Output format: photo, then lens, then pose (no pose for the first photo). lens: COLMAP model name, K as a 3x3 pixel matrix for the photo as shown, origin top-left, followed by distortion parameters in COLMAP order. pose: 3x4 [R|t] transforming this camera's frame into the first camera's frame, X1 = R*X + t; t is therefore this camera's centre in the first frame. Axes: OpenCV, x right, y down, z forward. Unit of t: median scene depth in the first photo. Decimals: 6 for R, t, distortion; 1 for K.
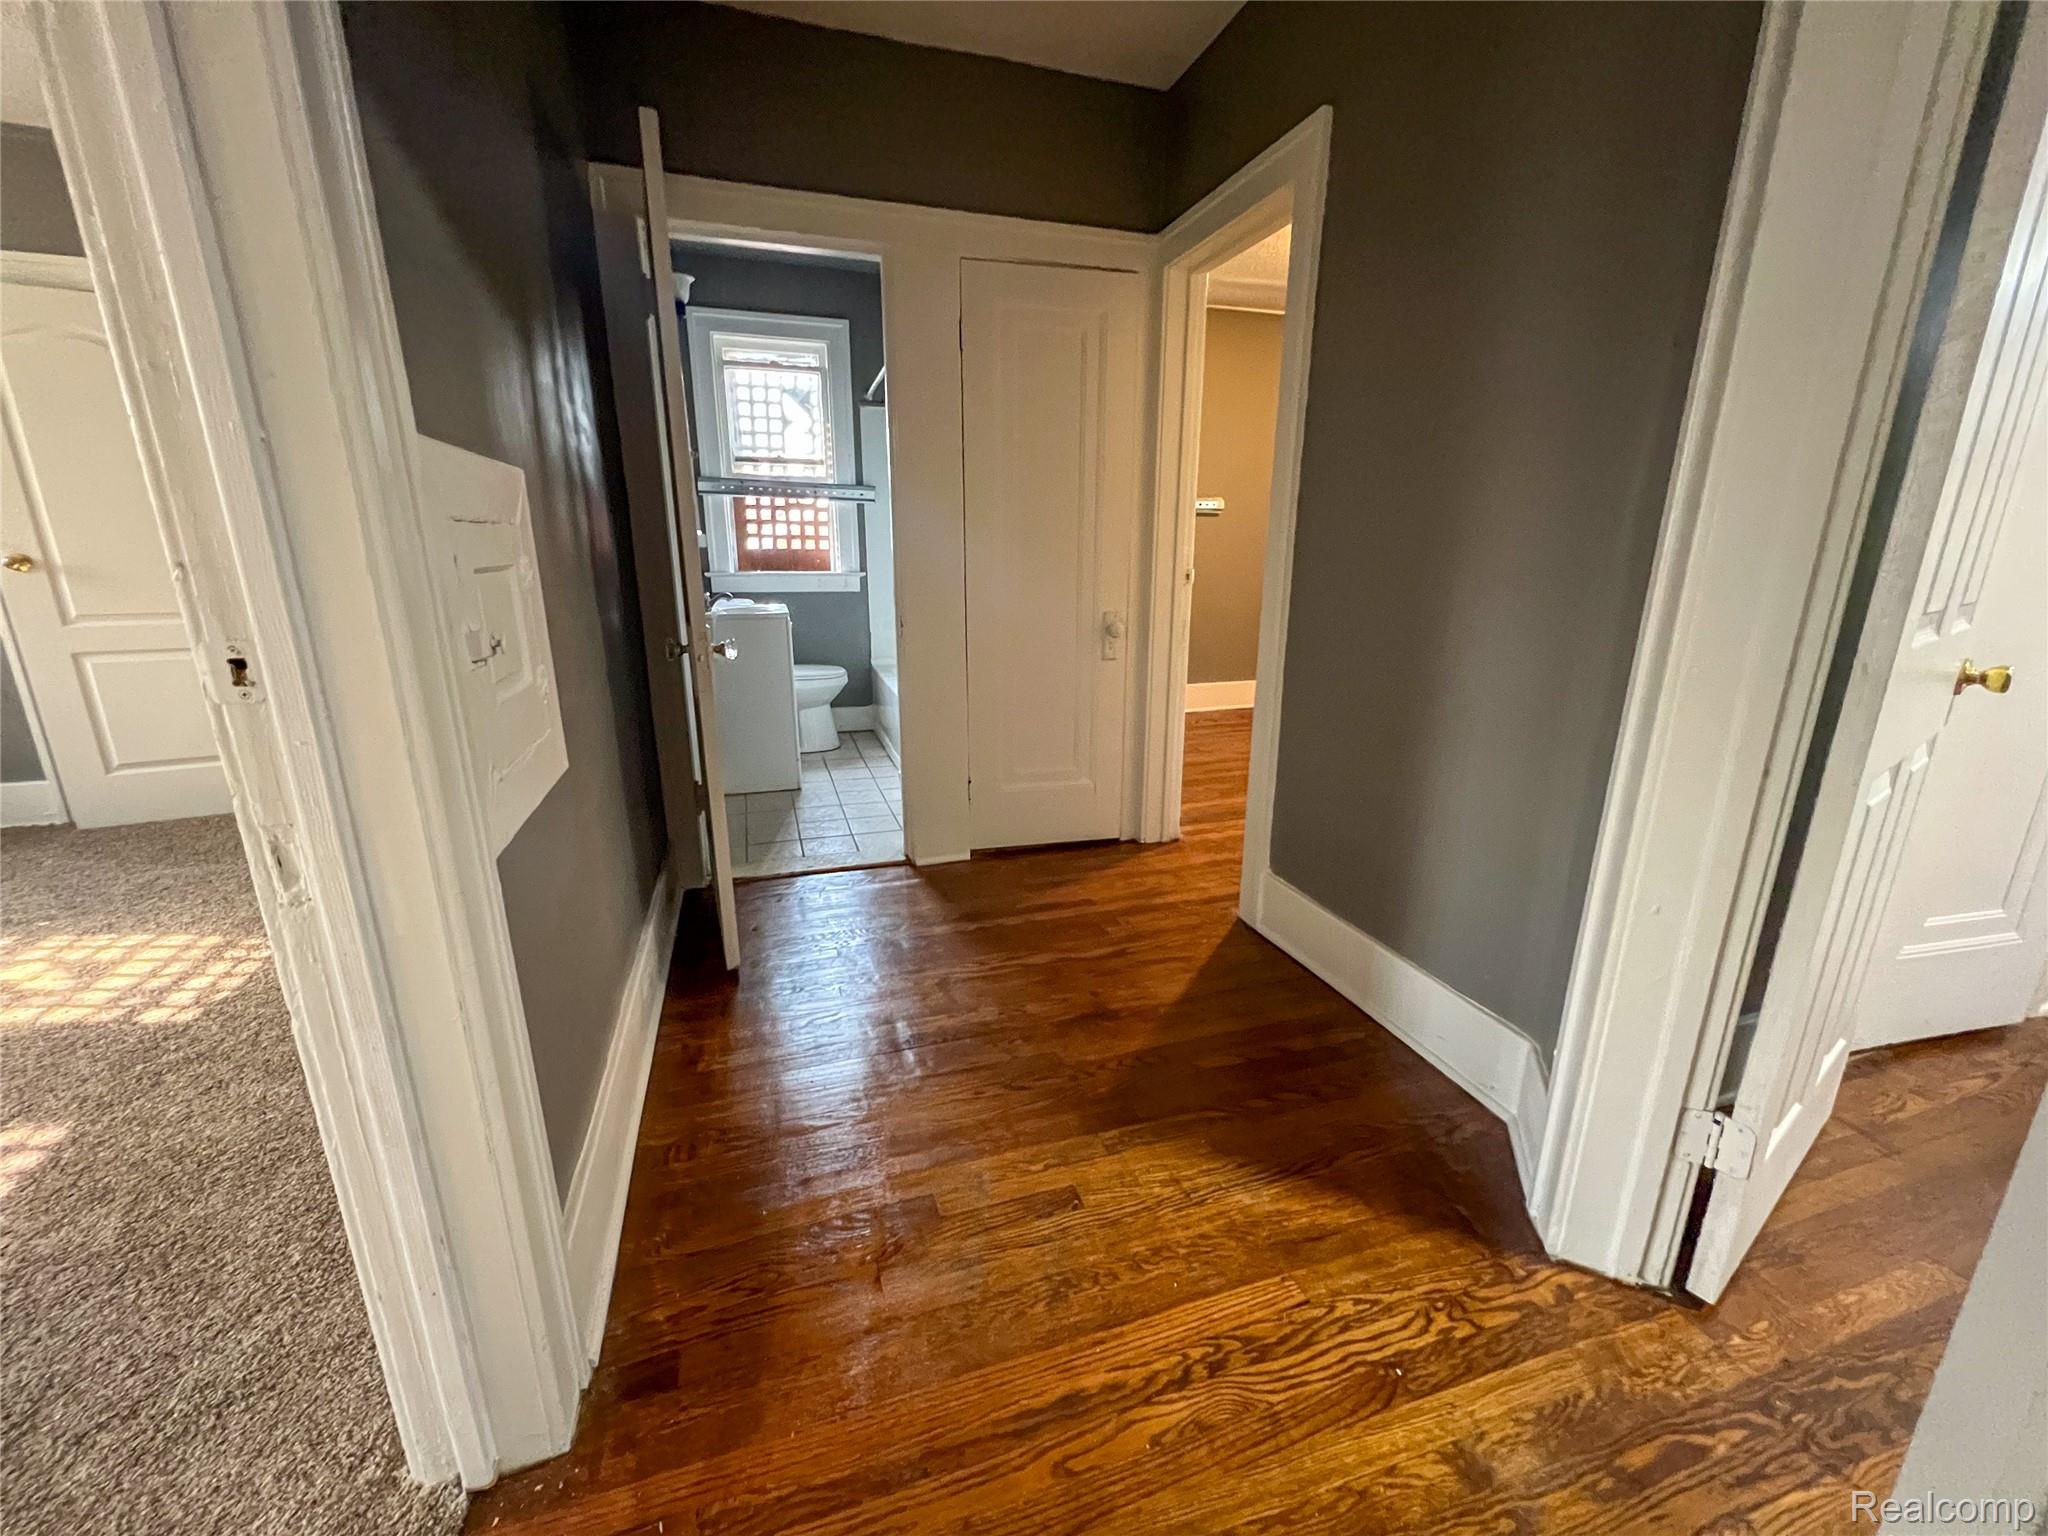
lens RADIAL K [[850.0, 0, 1034.9], [0, 850.0, 763.1], [0, 0, 1]] dist [-0.003014, 0.001827]
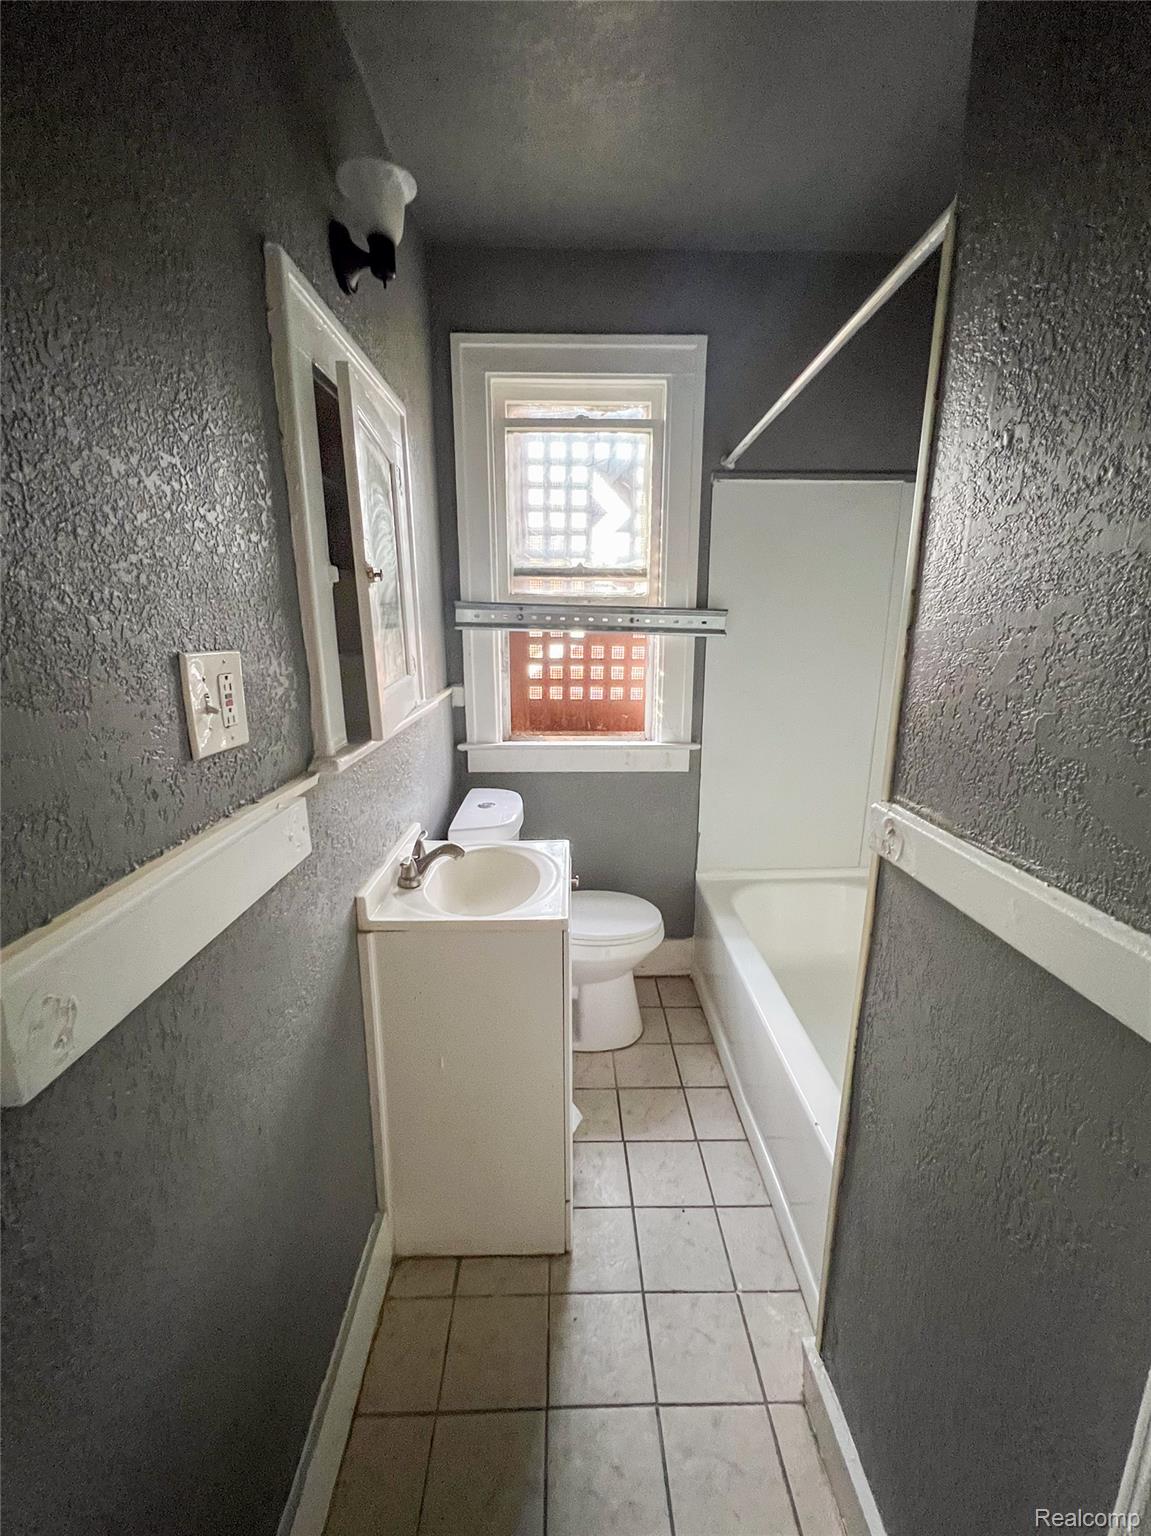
lens RADIAL K [[637.5, 0, 577.9], [0, 637.5, 775.3], [0, 0, 1]] dist [-0.003014, 0.001827]
pose [[0.954538, 0.060935, -0.291794, -0.150436], [-0.070319, 0.997287, -0.021772, -0.190087], [0.289675, 0.041301, 0.956233, 0.538150]]
